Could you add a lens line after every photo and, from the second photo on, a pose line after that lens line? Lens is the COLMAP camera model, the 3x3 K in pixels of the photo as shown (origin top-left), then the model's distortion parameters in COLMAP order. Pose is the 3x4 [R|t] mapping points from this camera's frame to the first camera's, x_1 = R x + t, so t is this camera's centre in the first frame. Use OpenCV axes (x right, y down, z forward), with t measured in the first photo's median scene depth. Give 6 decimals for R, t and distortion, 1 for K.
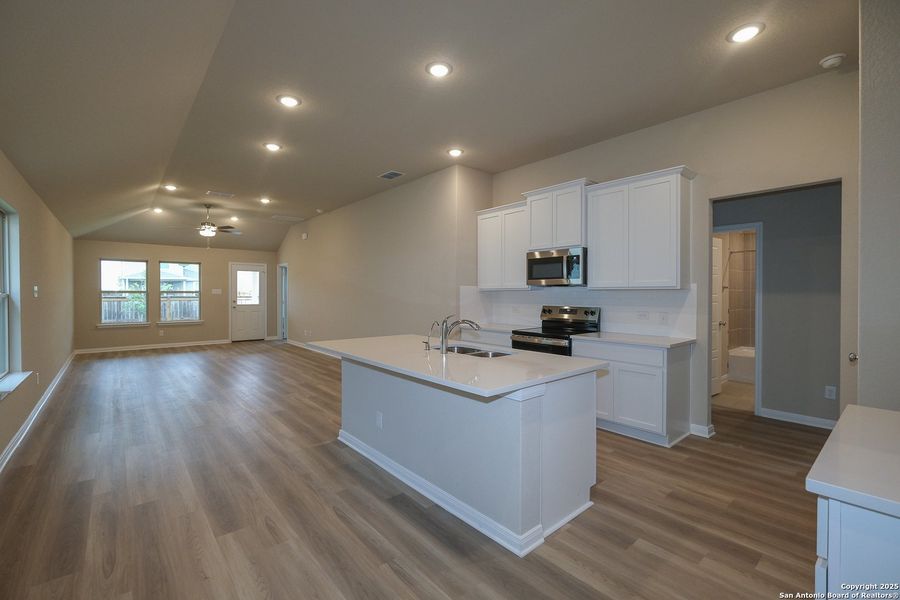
lens RADIAL K [[393.1, 0, 449.7], [0, 393.1, 294.6], [0, 0, 1]] dist [-0.003187, 0.001065]
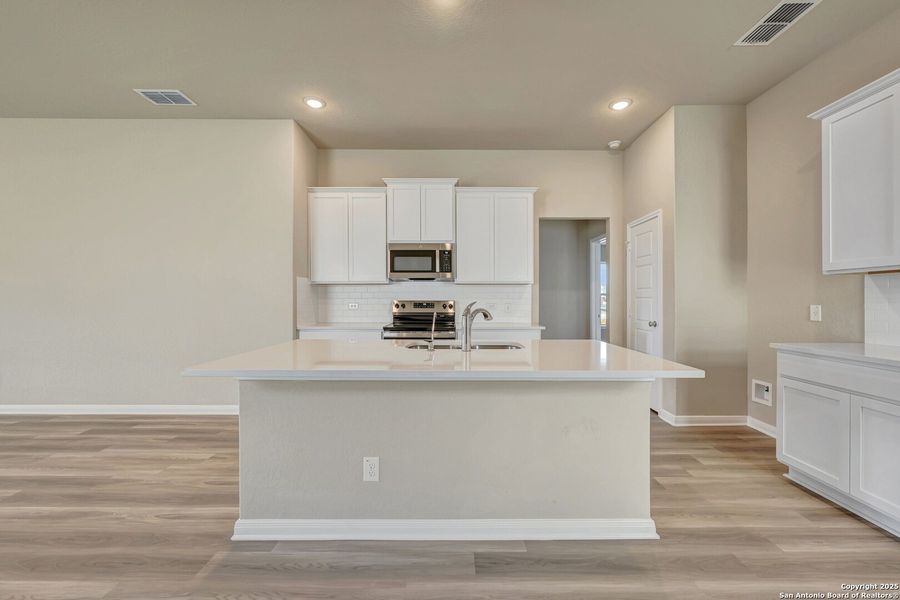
lens RADIAL K [[357.7, 0, 453.2], [0, 357.7, 297.6], [0, 0, 1]] dist [0.001622, 0.000351]
pose [[0.645816, 0.002056, 0.763490, -0.467073], [0.001758, 0.999990, -0.004180, 0.034732], [-0.763491, 0.004042, 0.645806, 0.446889]]
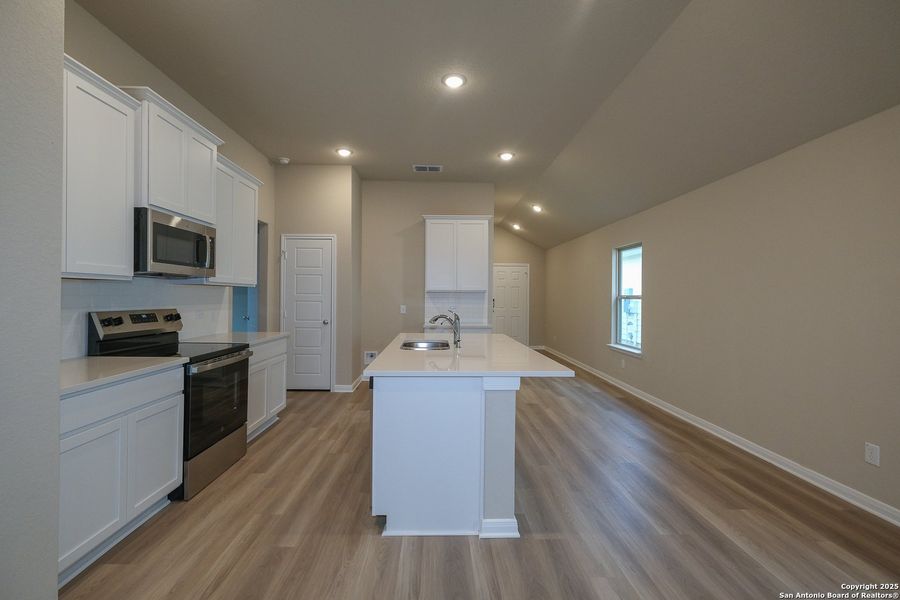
lens RADIAL K [[393.1, 0, 445.8], [0, 393.1, 295.6], [0, 0, 1]] dist [-0.003187, 0.001065]
pose [[-0.775981, -0.007668, 0.630709, -0.570117], [-0.009691, 0.999953, 0.000234, 0.004884], [-0.630682, -0.005930, -0.776019, 1.534590]]
